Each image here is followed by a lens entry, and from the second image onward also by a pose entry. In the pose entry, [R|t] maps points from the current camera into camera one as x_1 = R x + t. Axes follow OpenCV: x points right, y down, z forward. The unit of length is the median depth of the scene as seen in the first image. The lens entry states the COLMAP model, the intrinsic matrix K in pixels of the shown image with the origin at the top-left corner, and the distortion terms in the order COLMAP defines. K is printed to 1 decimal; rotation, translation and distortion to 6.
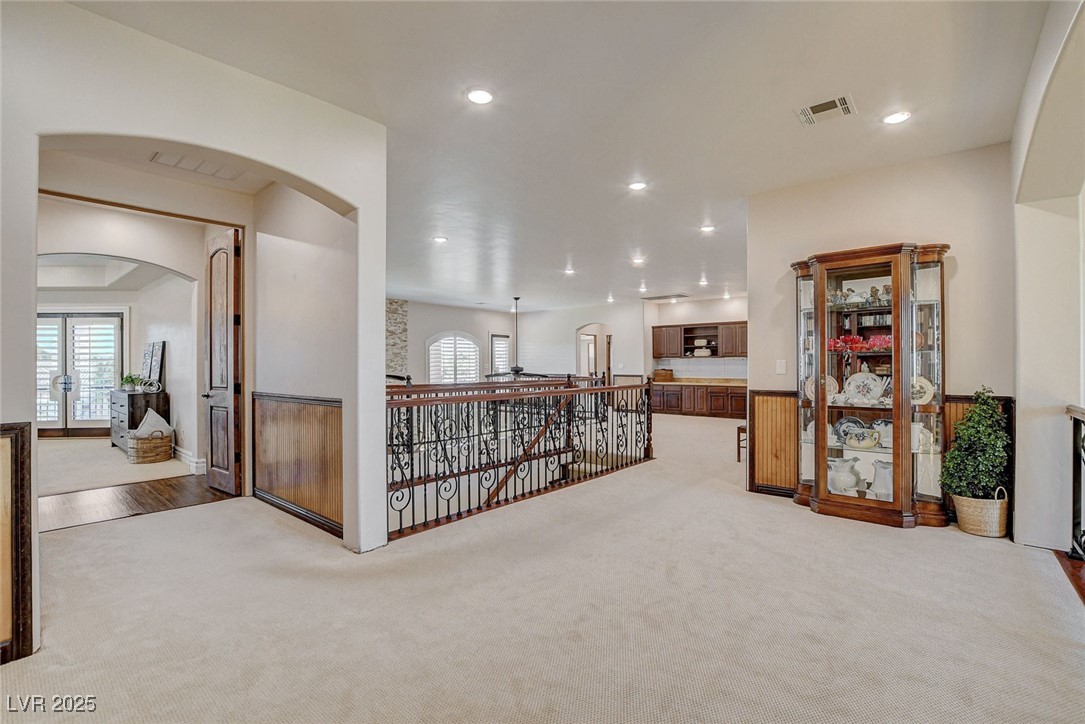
lens RADIAL K [[476.8, 0, 547.6], [0, 476.8, 365.7], [0, 0, 1]] dist [-0.027411, -0.000623]
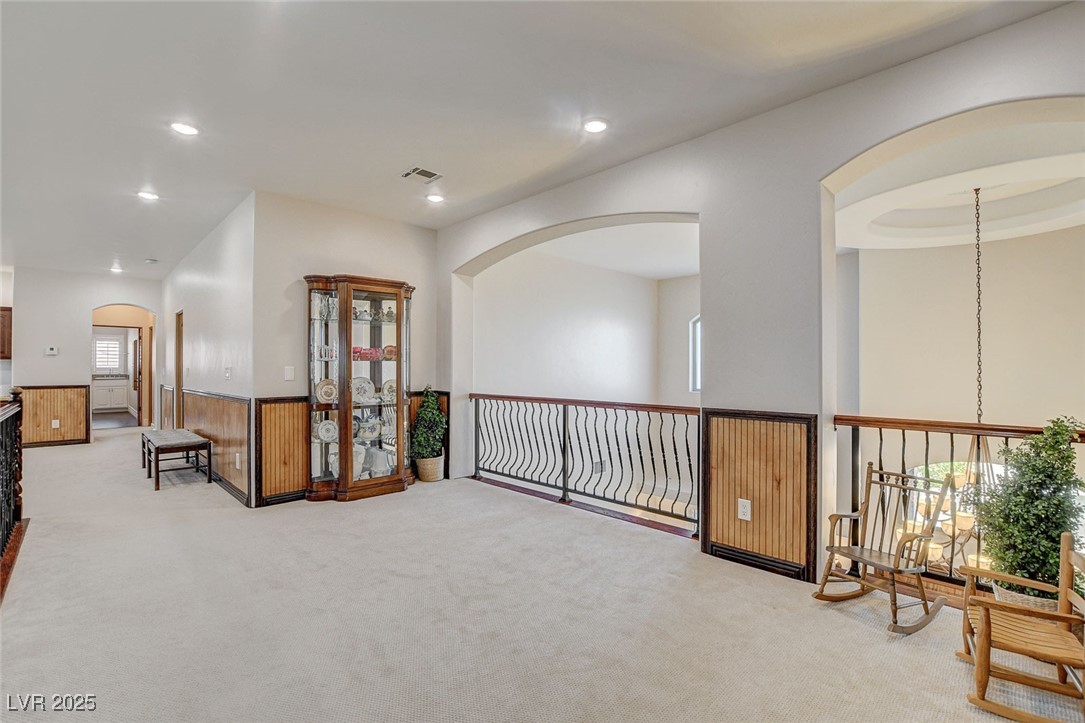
lens RADIAL K [[476.8, 0, 544.5], [0, 476.8, 363.1], [0, 0, 1]] dist [-0.027411, -0.000623]
pose [[0.101825, 0.008190, 0.994769, -0.527841], [0.001858, 0.999963, -0.008423, -0.011007], [-0.994801, 0.002705, 0.101806, 0.415929]]
